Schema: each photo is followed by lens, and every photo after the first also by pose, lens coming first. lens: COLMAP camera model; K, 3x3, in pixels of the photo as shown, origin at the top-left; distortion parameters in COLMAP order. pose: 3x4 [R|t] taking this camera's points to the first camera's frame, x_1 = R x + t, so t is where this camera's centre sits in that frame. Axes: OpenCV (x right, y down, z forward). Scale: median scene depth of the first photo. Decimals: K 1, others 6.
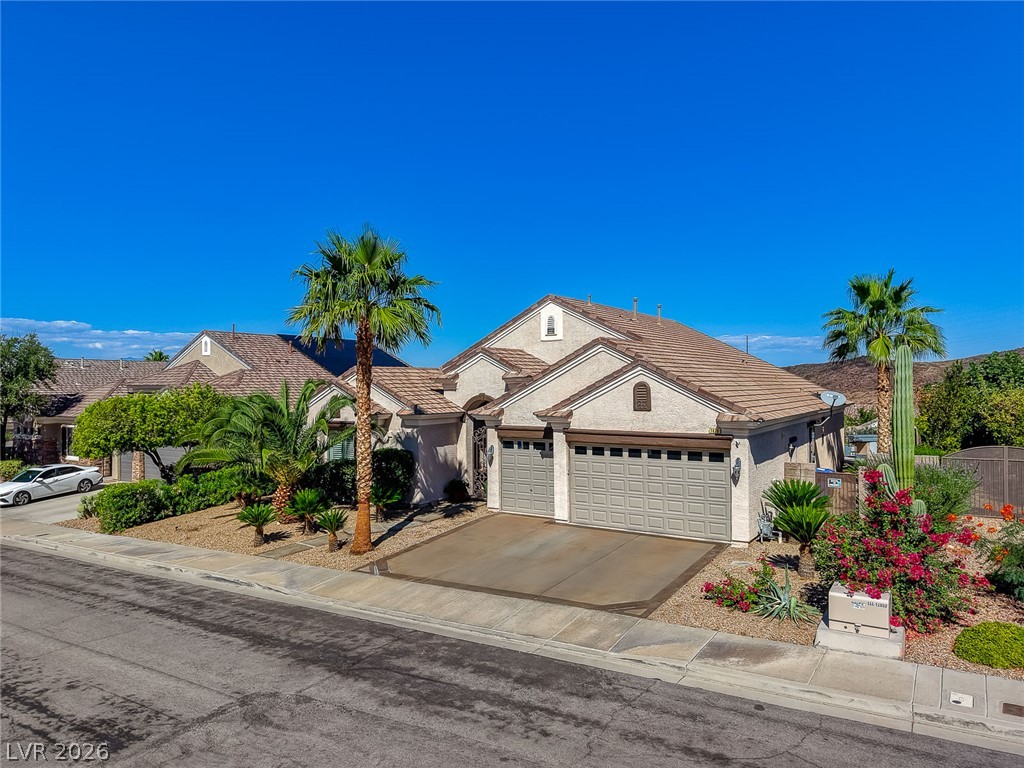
lens RADIAL K [[691.2, 0, 509.6], [0, 691.2, 386.1], [0, 0, 1]] dist [0.018936, -0.018168]
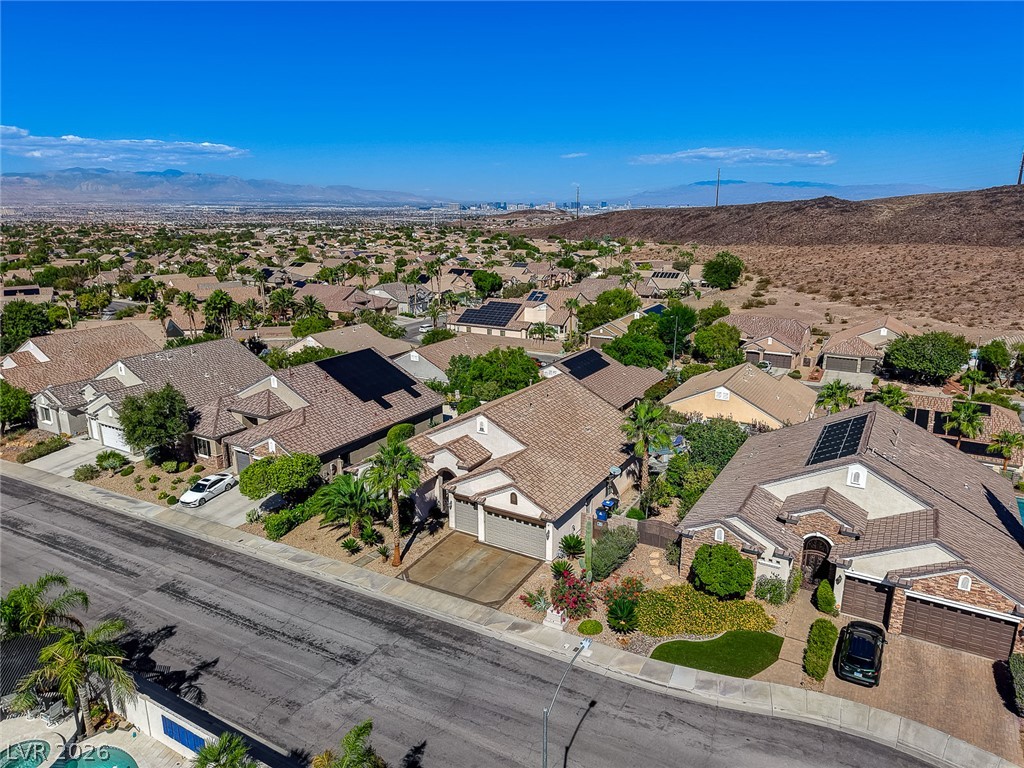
lens RADIAL K [[691.0, 0, 509.0], [0, 691.0, 380.9], [0, 0, 1]] dist [0.024501, -0.026779]
pose [[0.999346, -0.005793, 0.035694, 0.095326], [-0.003359, 0.967942, 0.251150, -0.967707], [-0.036005, -0.251106, 0.967290, -1.173406]]
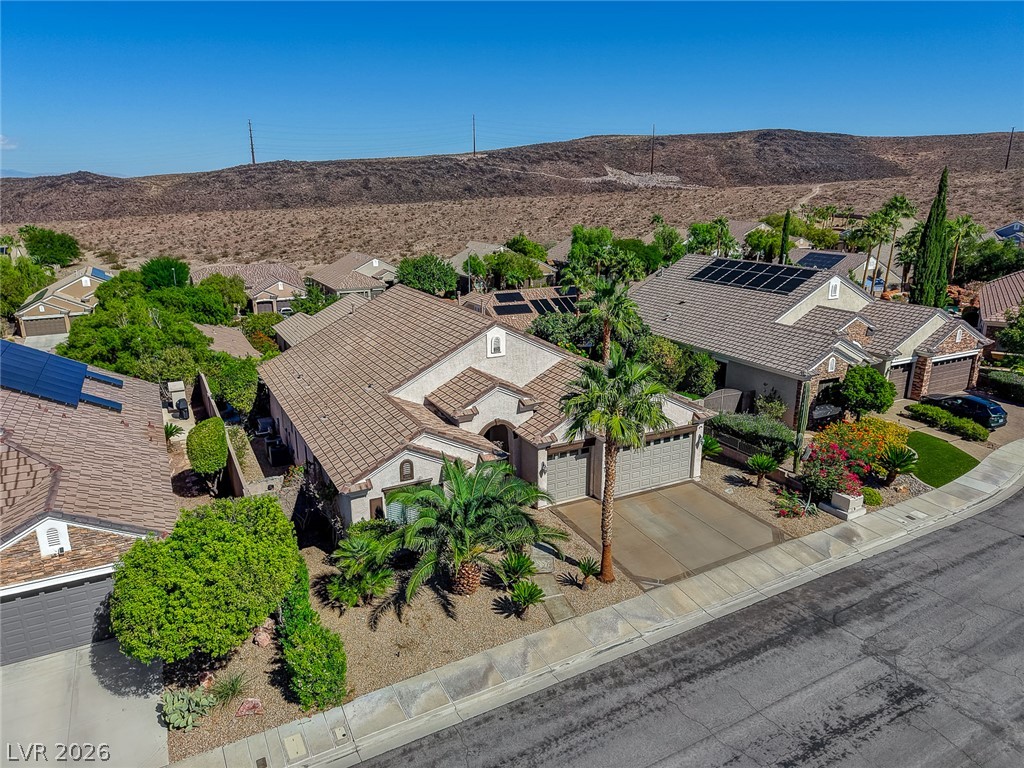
lens RADIAL K [[689.3, 0, 510.7], [0, 689.3, 383.1], [0, 0, 1]] dist [0.018454, -0.020188]
pose [[0.493665, -0.231581, 0.838251, -1.304162], [-0.000283, 0.963850, 0.266446, -0.472727], [-0.869652, -0.131773, 0.475753, 0.551888]]
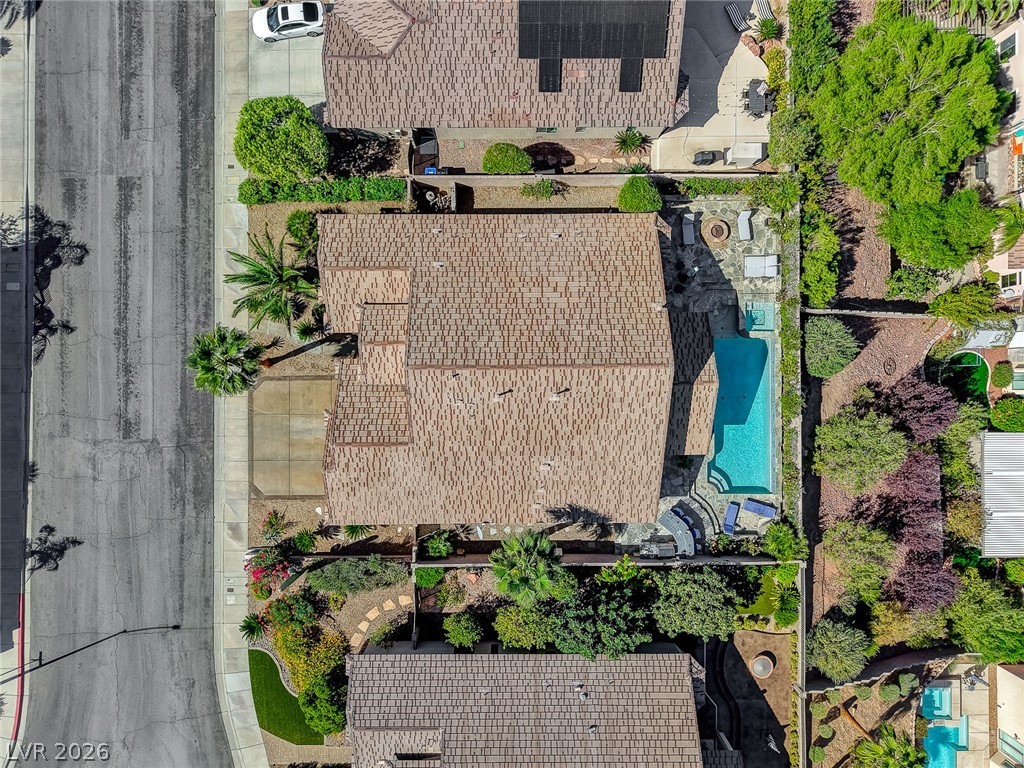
lens RADIAL K [[689.3, 0, 510.7], [0, 689.3, 383.1], [0, 0, 1]] dist [0.018454, -0.020188]
pose [[0.546187, 0.837644, 0.005747, 0.264314], [-0.004700, -0.003796, 0.999982, -2.002834], [0.837650, -0.546204, 0.001864, 1.585323]]
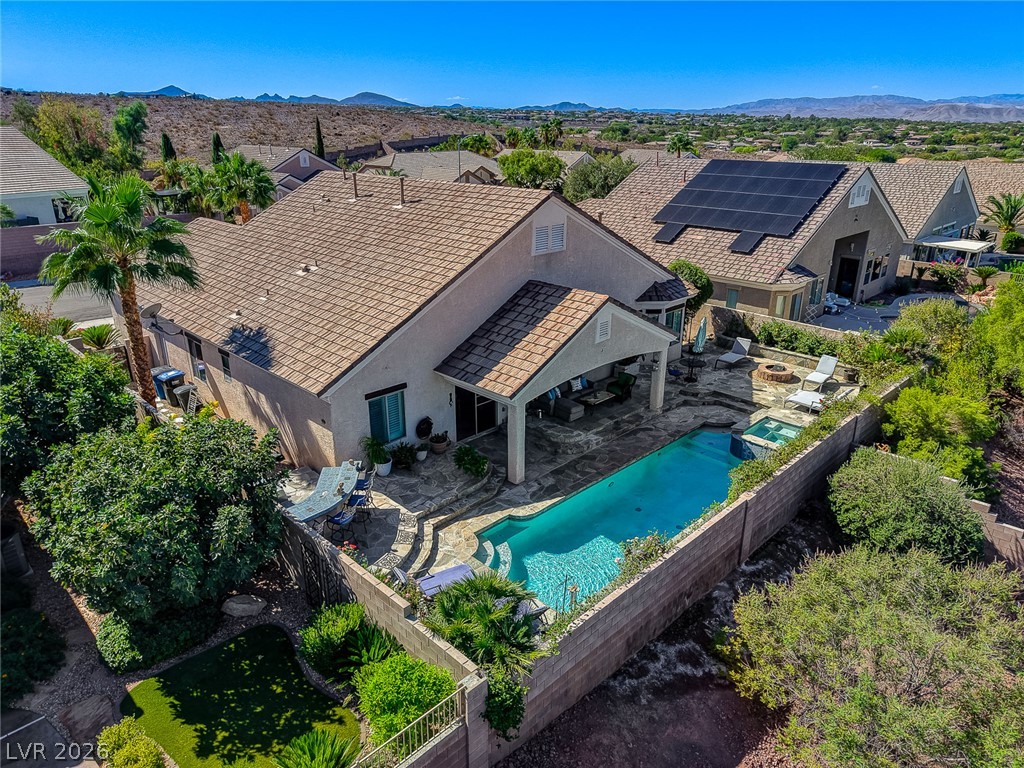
lens RADIAL K [[685.2, 0, 510.0], [0, 685.2, 385.0], [0, 0, 1]] dist [0.033225, -0.036488]
pose [[-0.216057, 0.355157, -0.909496, 1.621771], [0.002638, 0.931706, 0.363203, -0.298034], [0.976377, 0.076073, -0.202239, 2.155475]]
